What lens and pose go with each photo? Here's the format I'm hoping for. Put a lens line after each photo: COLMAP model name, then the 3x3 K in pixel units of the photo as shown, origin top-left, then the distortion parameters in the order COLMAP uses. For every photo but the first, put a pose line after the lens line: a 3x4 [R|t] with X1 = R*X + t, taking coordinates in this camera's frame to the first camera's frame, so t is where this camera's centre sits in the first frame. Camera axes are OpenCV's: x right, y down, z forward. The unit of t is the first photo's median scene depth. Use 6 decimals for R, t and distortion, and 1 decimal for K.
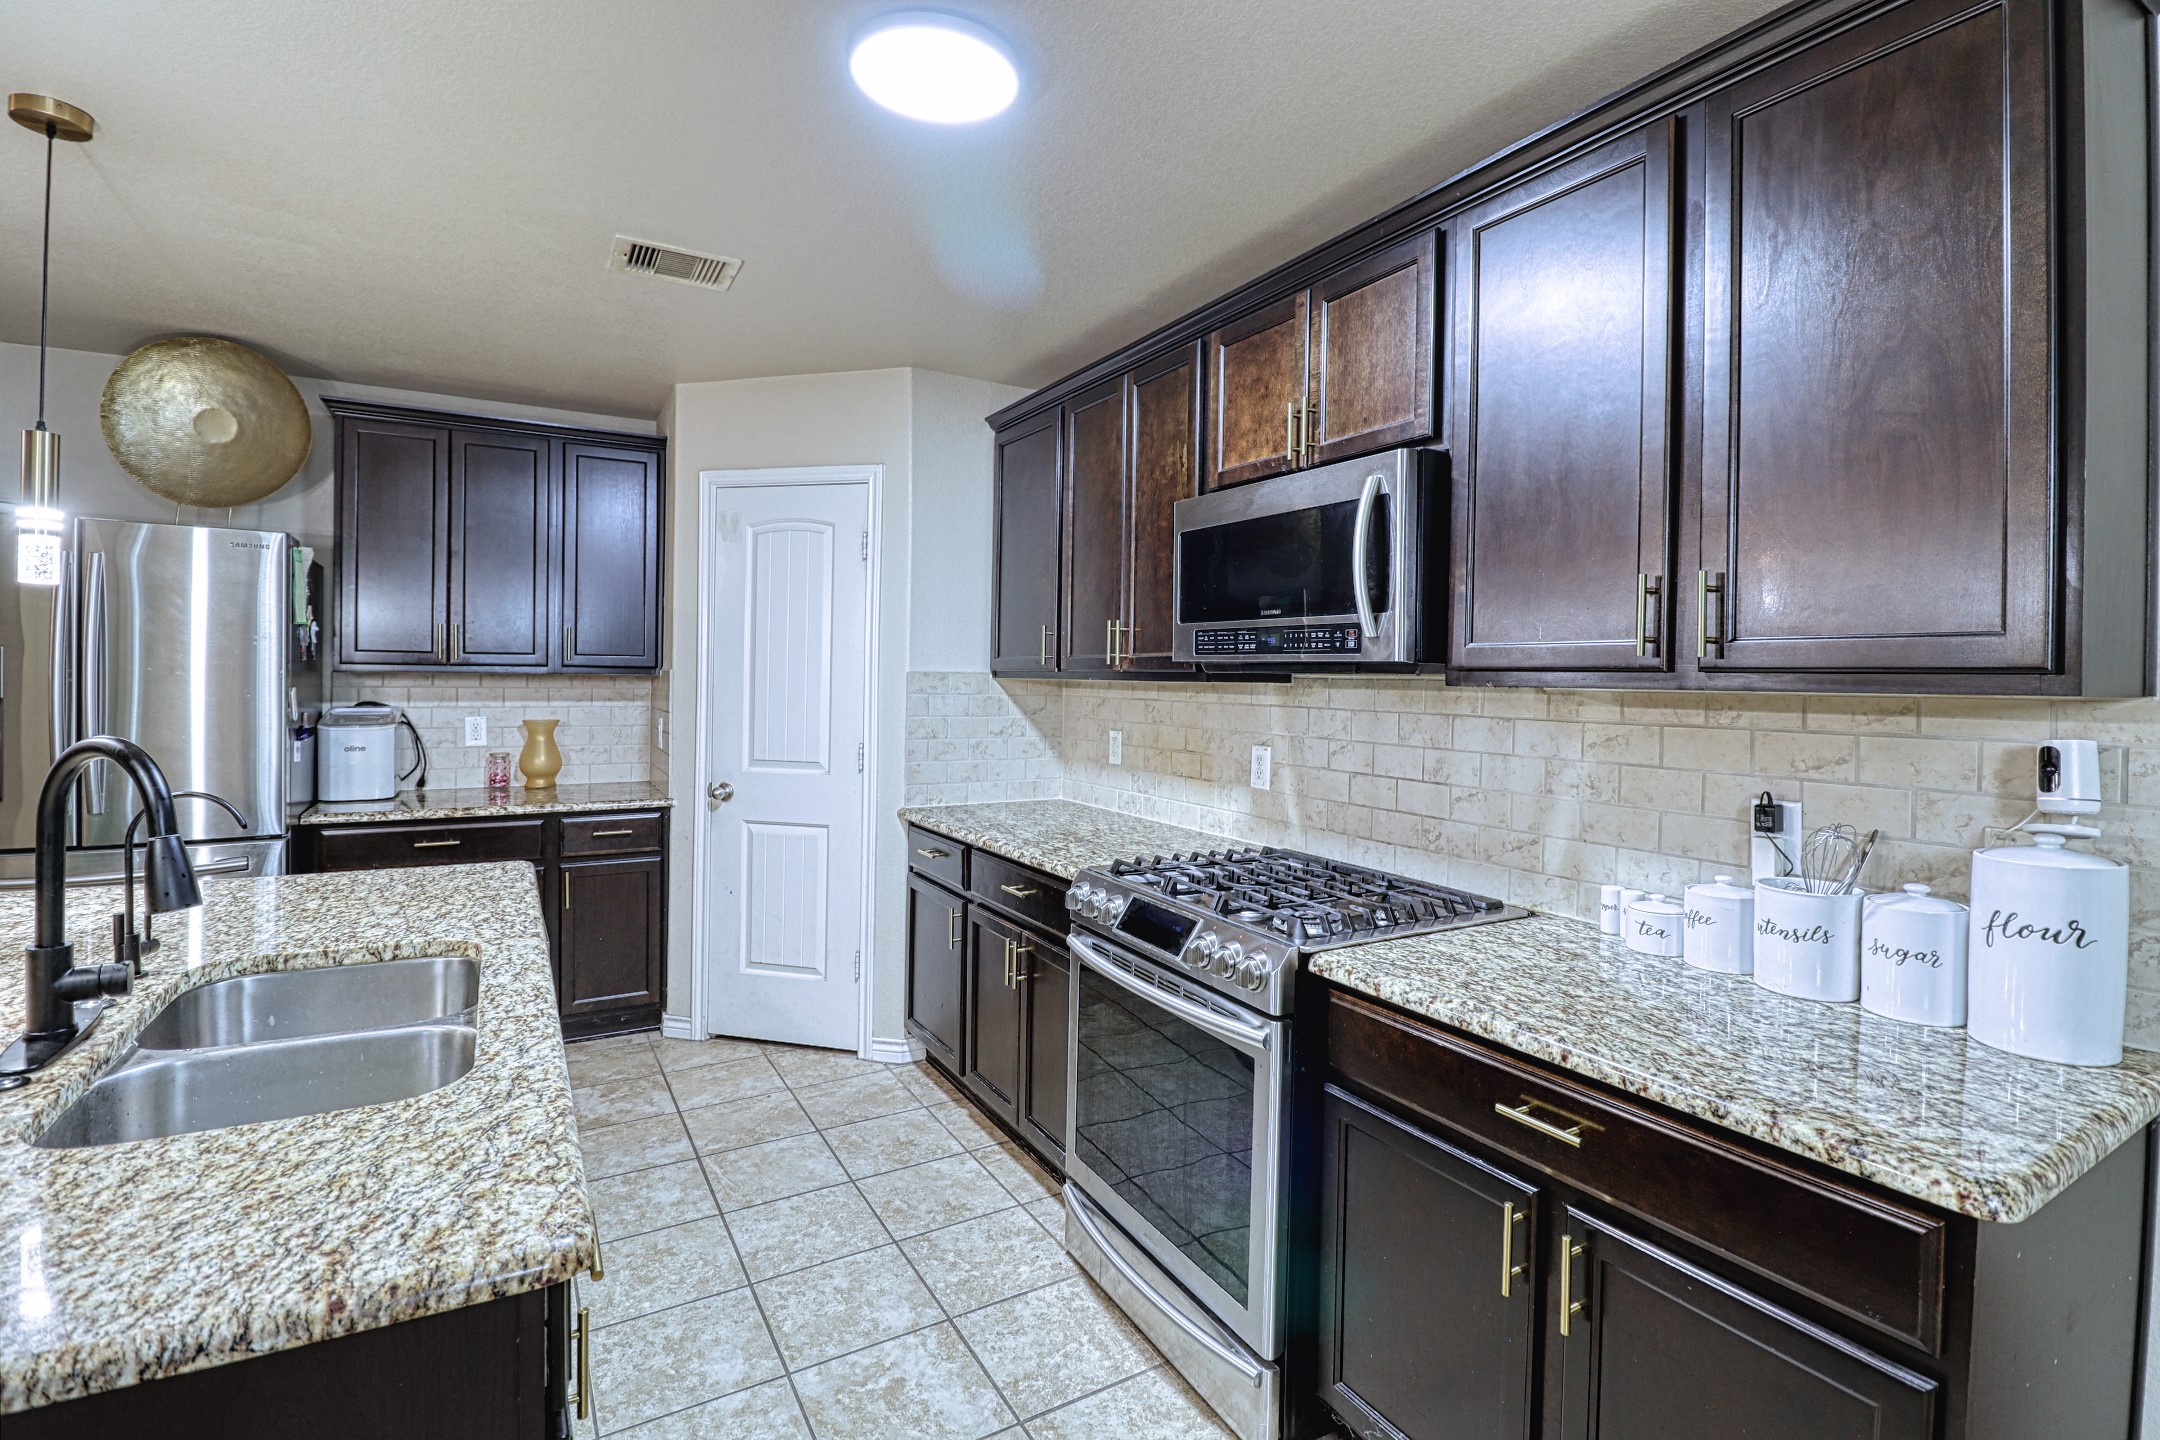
lens RADIAL K [[996.7, 0, 1104.8], [0, 996.7, 682.6], [0, 0, 1]] dist [0.001773, -0.013968]
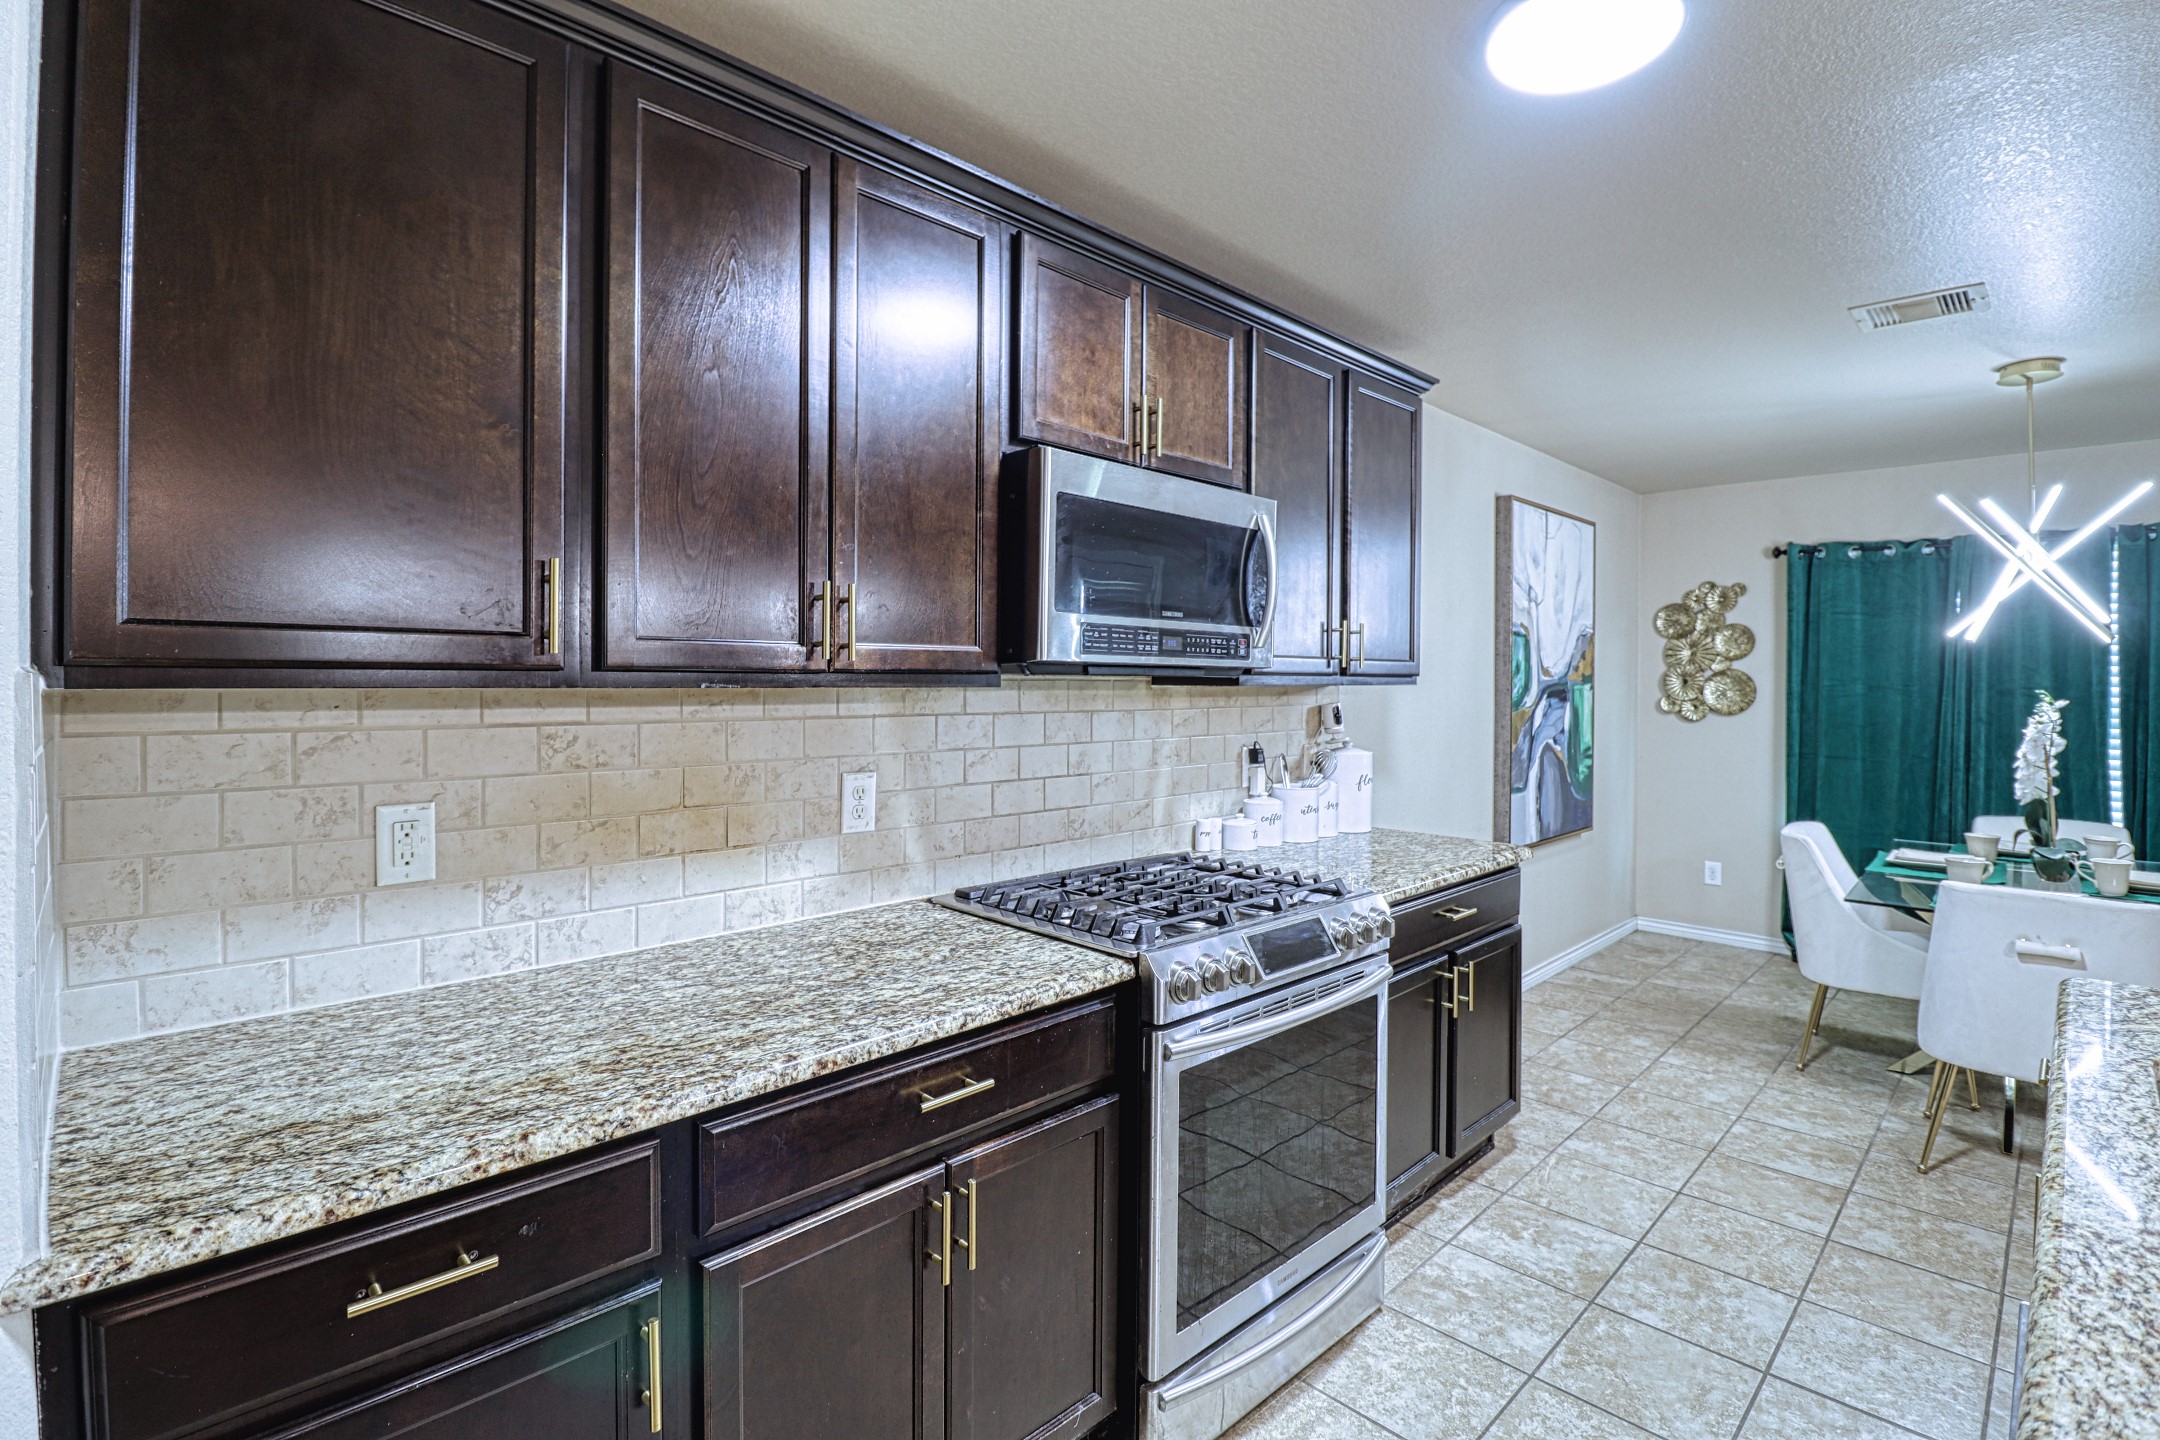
lens RADIAL K [[997.4, 0, 1097.5], [0, 997.4, 689.2], [0, 0, 1]] dist [0.002776, -0.014487]
pose [[-0.238977, -0.028013, 0.970621, -0.525020], [-0.005934, 0.999607, 0.027389, -0.016126], [-0.971007, 0.000786, -0.239049, 0.900155]]
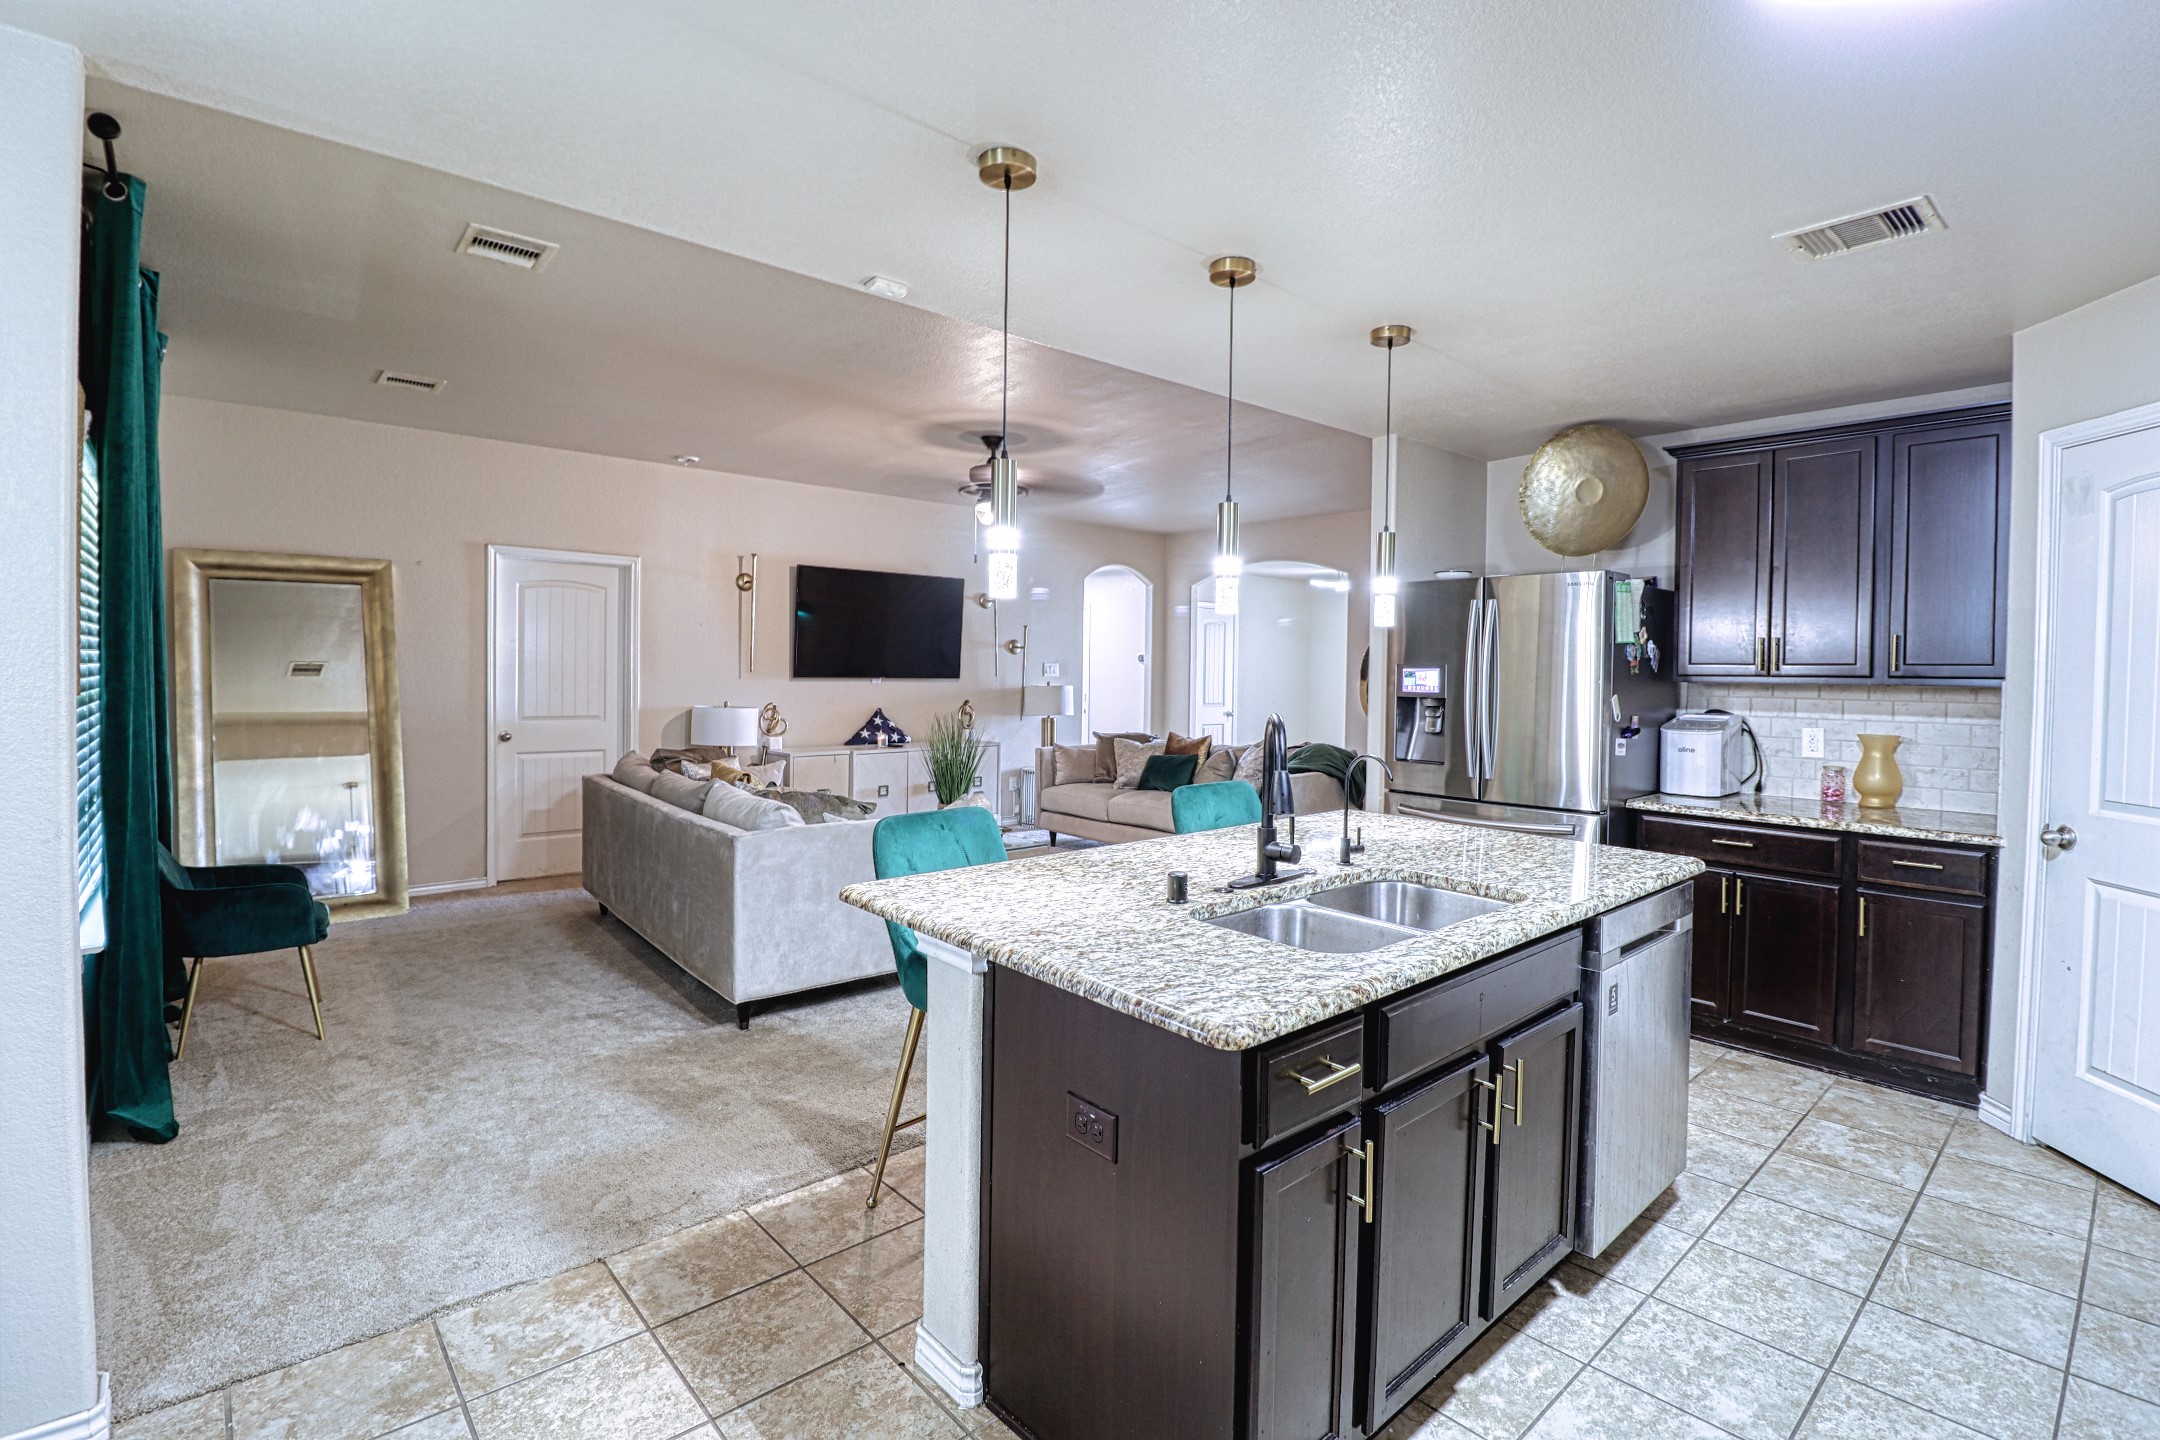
lens RADIAL K [[997.4, 0, 1097.5], [0, 997.4, 689.2], [0, 0, 1]] dist [0.002776, -0.014487]
pose [[0.187988, 0.008325, -0.982136, 0.268260], [-0.016905, 0.999843, 0.005239, 0.002576], [0.982026, 0.015618, 0.188099, 0.129688]]
